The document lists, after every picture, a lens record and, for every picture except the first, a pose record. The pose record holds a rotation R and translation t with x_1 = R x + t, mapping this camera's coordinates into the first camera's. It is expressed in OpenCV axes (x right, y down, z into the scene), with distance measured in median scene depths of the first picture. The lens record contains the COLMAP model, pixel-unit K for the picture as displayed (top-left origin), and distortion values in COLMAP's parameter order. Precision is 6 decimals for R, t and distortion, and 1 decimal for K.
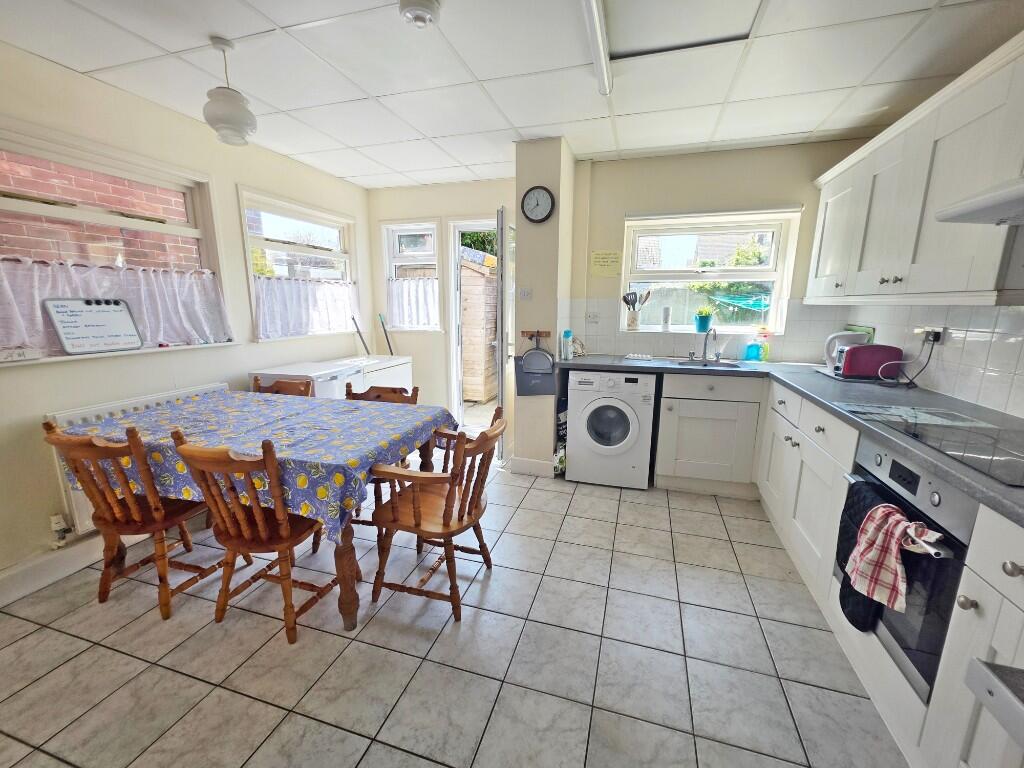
lens RADIAL K [[432.3, 0, 514.1], [0, 432.3, 392.2], [0, 0, 1]] dist [0.000472, -0.000127]
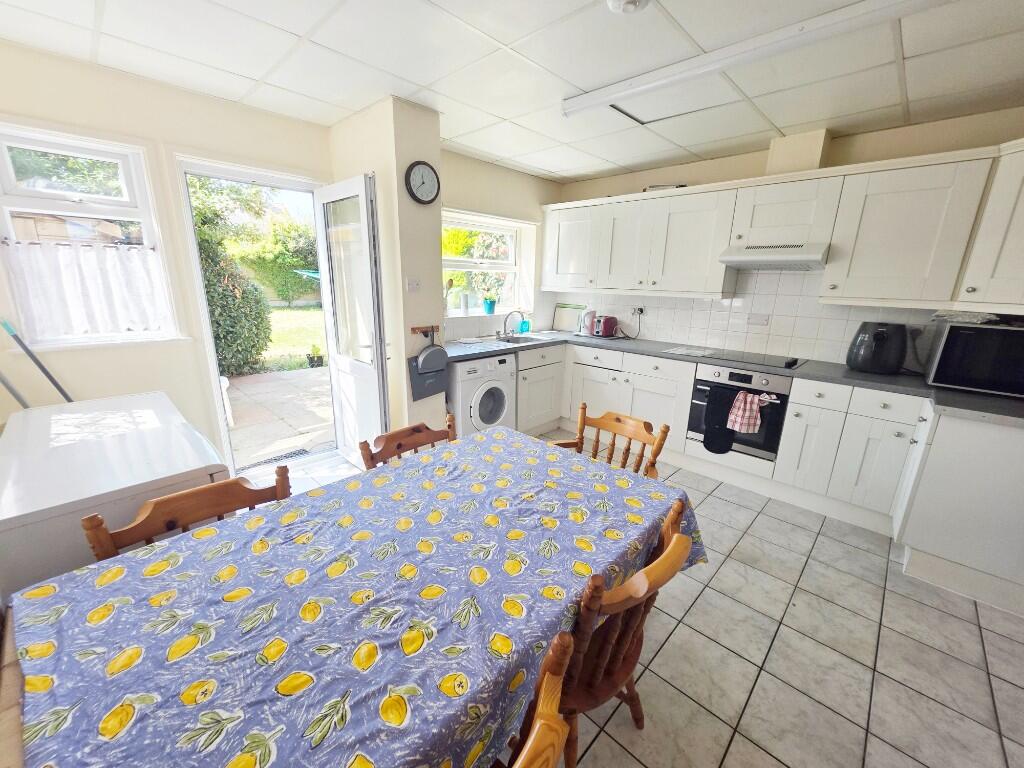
lens RADIAL K [[414.2, 0, 516.5], [0, 414.2, 389.0], [0, 0, 1]] dist [-0.000278, -0.000477]
pose [[0.440414, -0.226659, 0.868712, -0.683290], [0.160390, 0.971904, 0.172270, -0.140164], [-0.883352, 0.063463, 0.464394, 0.463989]]
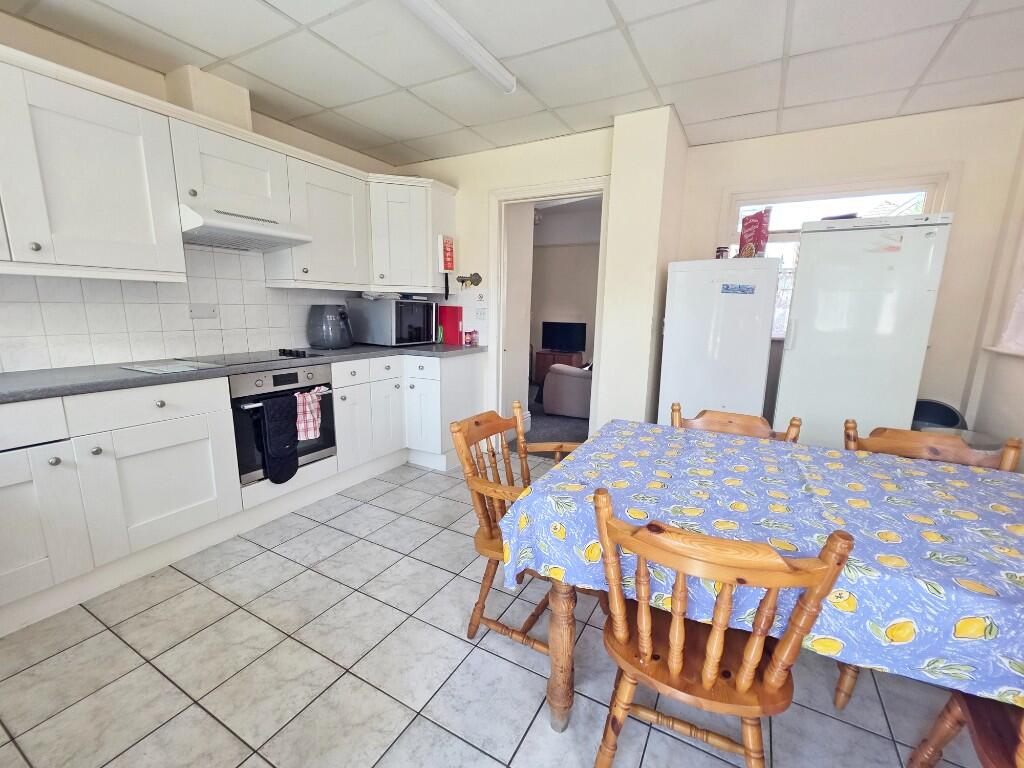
lens RADIAL K [[432.3, 0, 514.1], [0, 432.3, 392.2], [0, 0, 1]] dist [0.000472, -0.000127]
pose [[-0.980036, -0.060972, 0.189241, -0.180663], [0.017260, 0.922132, 0.386490, -0.201839], [-0.198070, 0.382040, -0.902670, 1.121133]]
